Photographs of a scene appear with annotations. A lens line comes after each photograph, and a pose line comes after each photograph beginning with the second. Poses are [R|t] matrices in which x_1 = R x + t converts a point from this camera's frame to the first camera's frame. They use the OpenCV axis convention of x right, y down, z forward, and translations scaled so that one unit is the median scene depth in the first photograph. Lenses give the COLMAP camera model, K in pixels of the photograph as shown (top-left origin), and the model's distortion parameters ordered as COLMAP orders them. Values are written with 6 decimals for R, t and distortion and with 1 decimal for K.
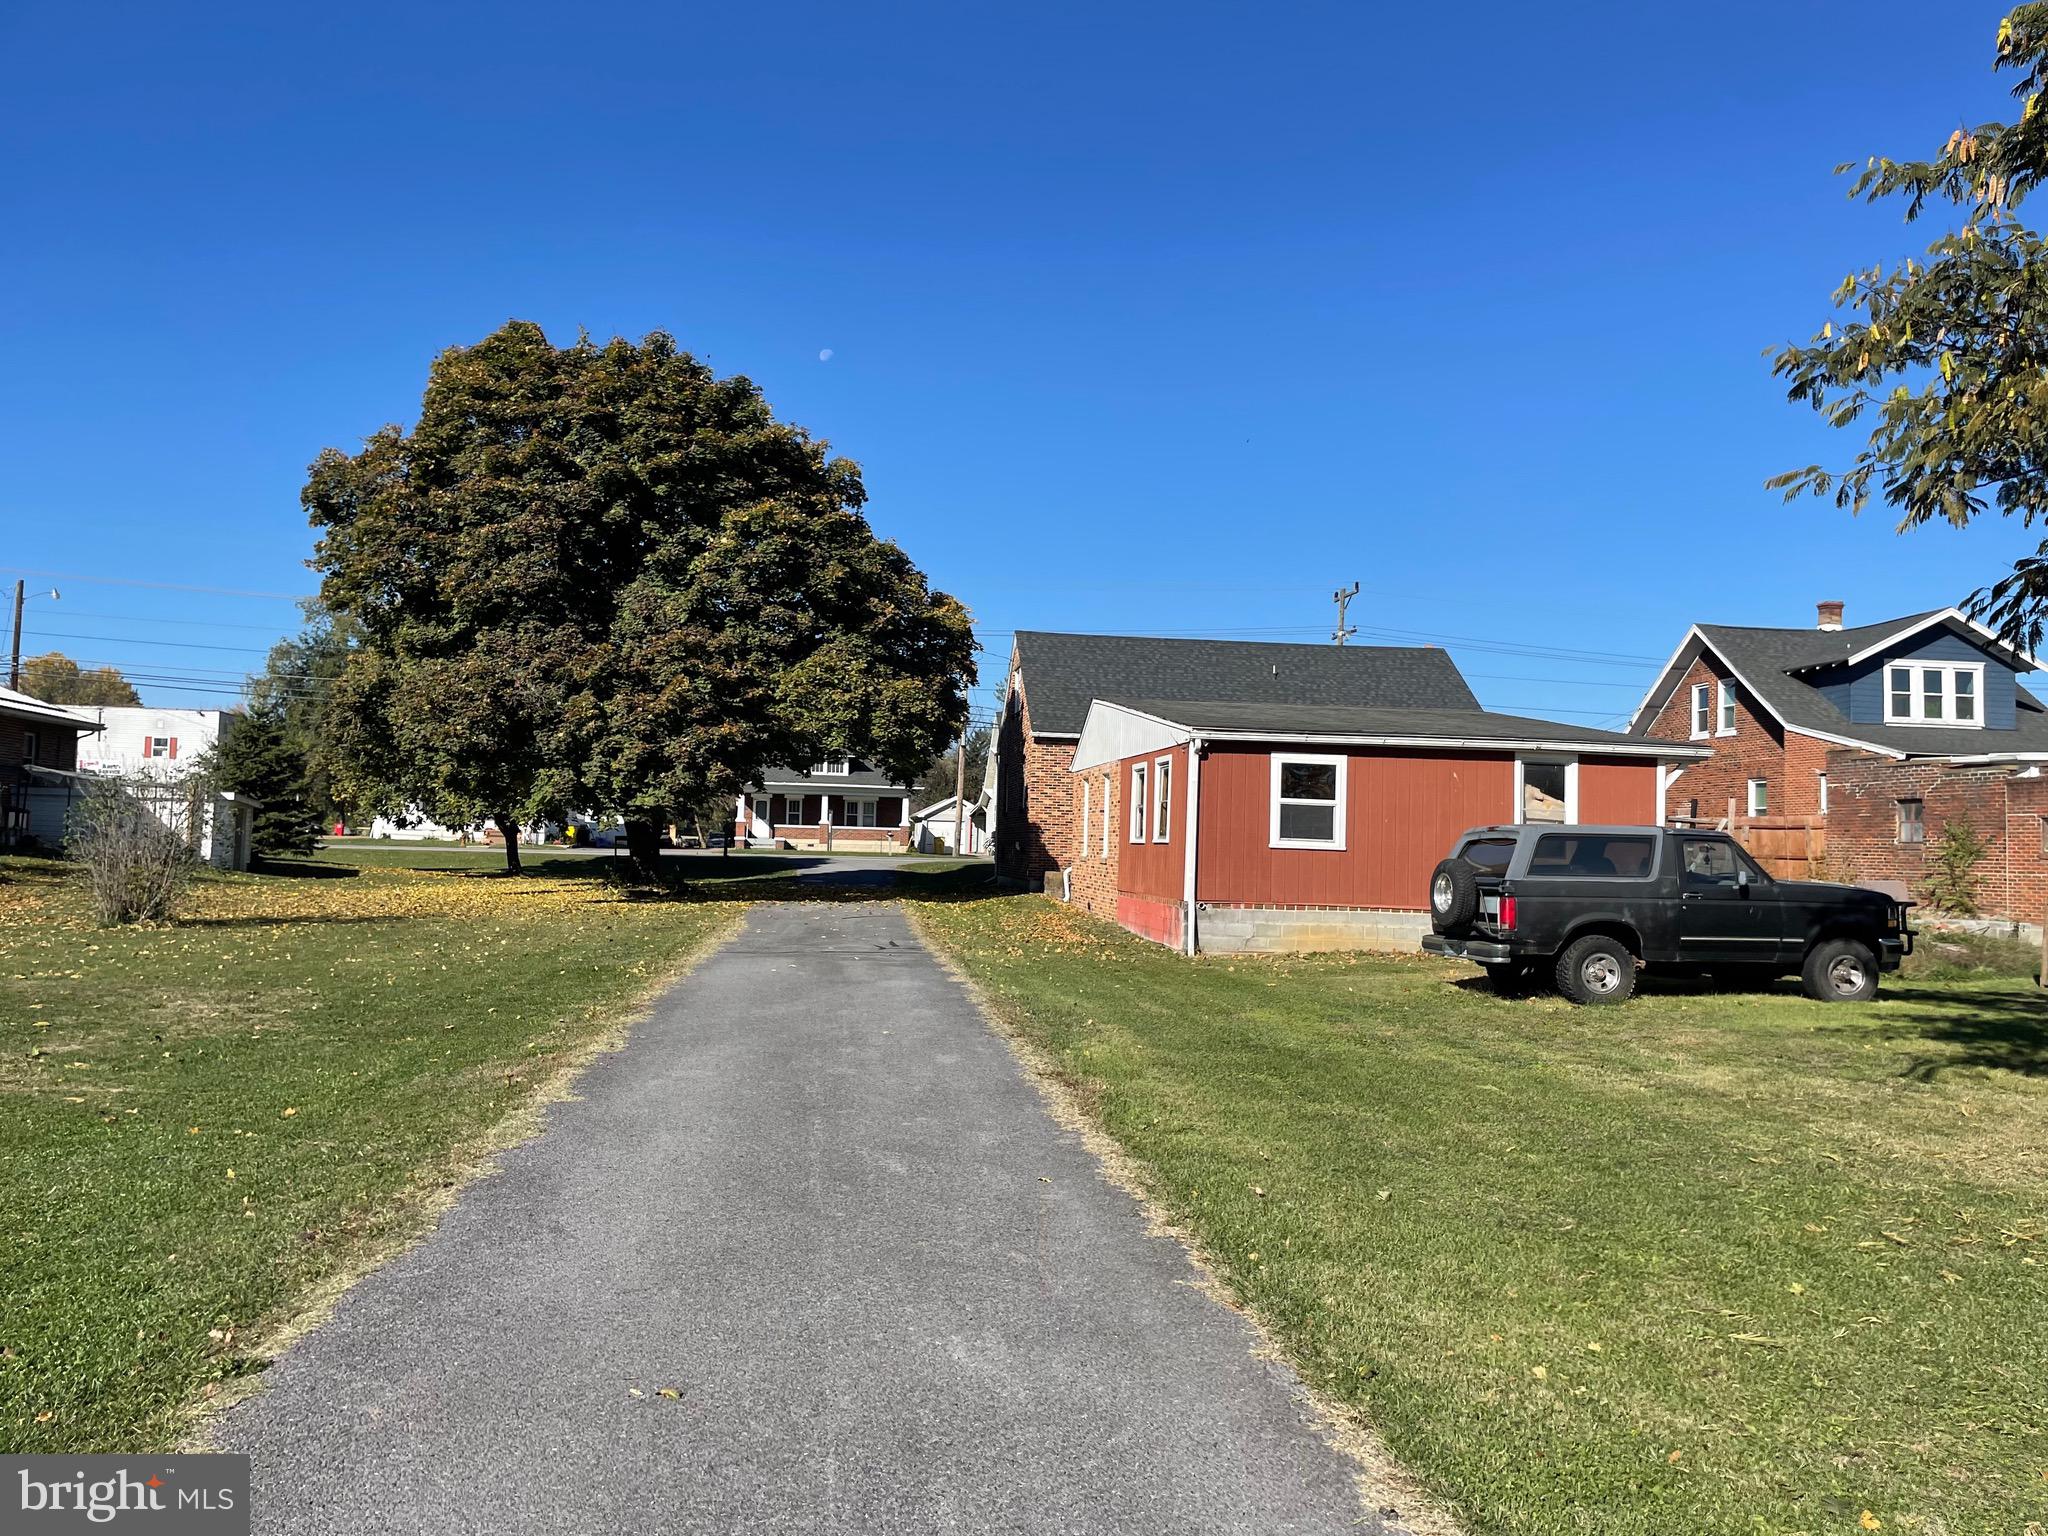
lens RADIAL K [[1537.2, 0, 1025.0], [0, 1537.2, 768.4], [0, 0, 1]] dist [0.037306, -0.010748]
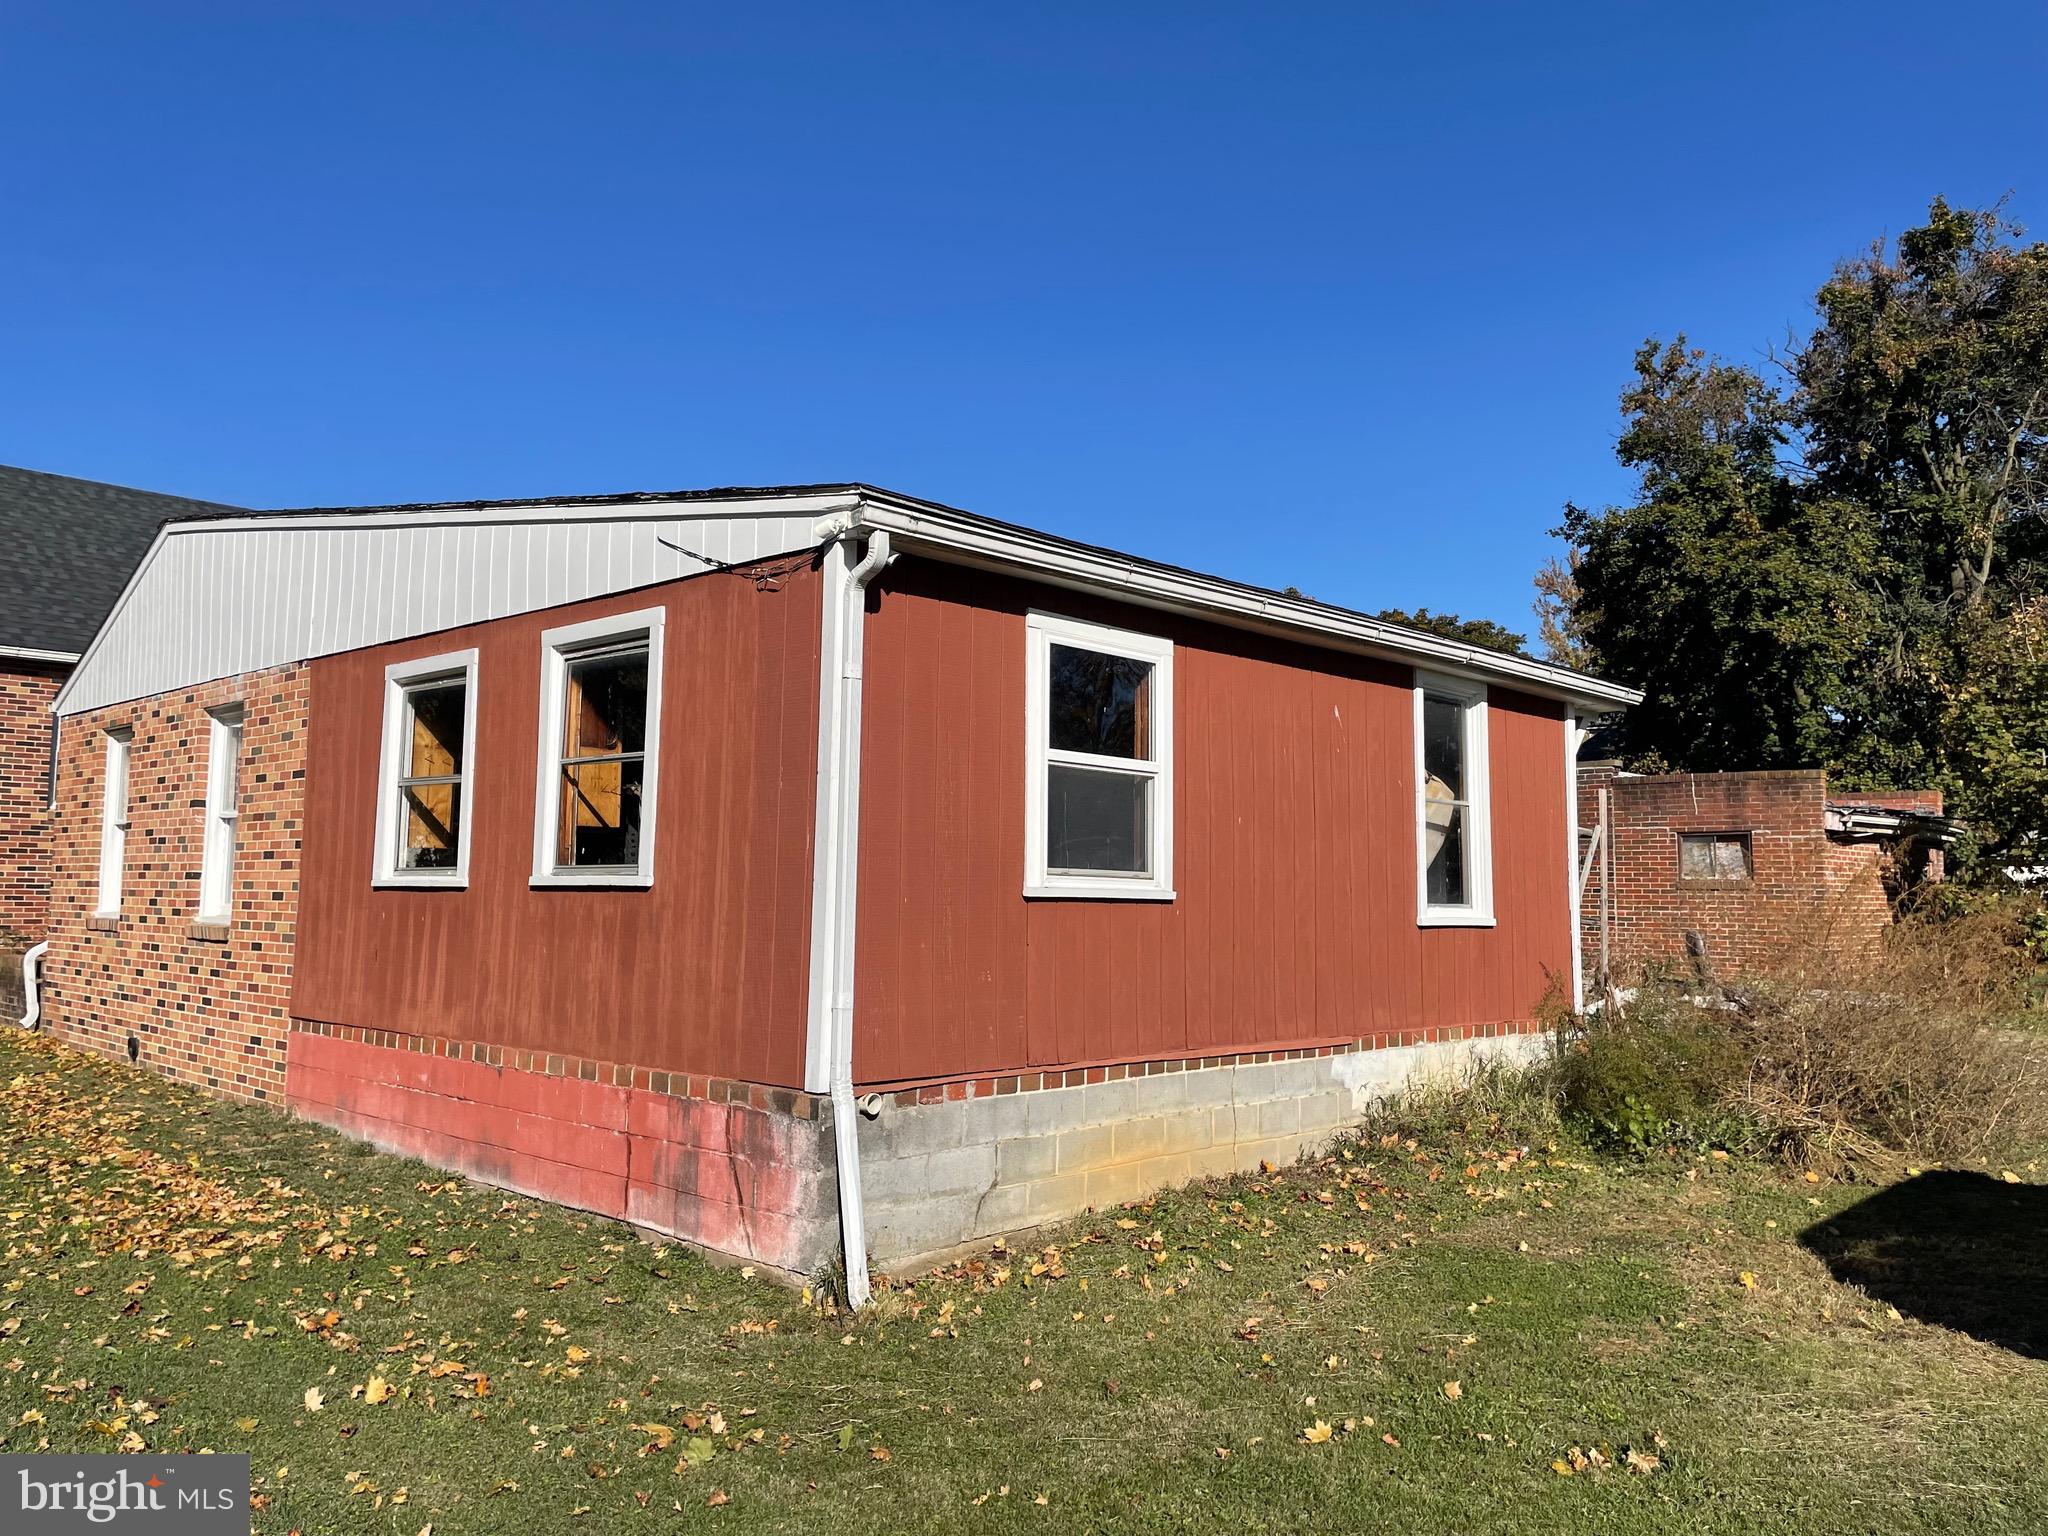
lens RADIAL K [[1537.2, 0, 997.8], [0, 1537.2, 726.3], [0, 0, 1]] dist [0.037306, -0.010748]
pose [[0.780130, 0.048404, 0.623742, -0.050755], [-0.021516, 0.998488, -0.050575, 0.031633], [-0.625247, 0.026035, 0.779992, 0.745706]]
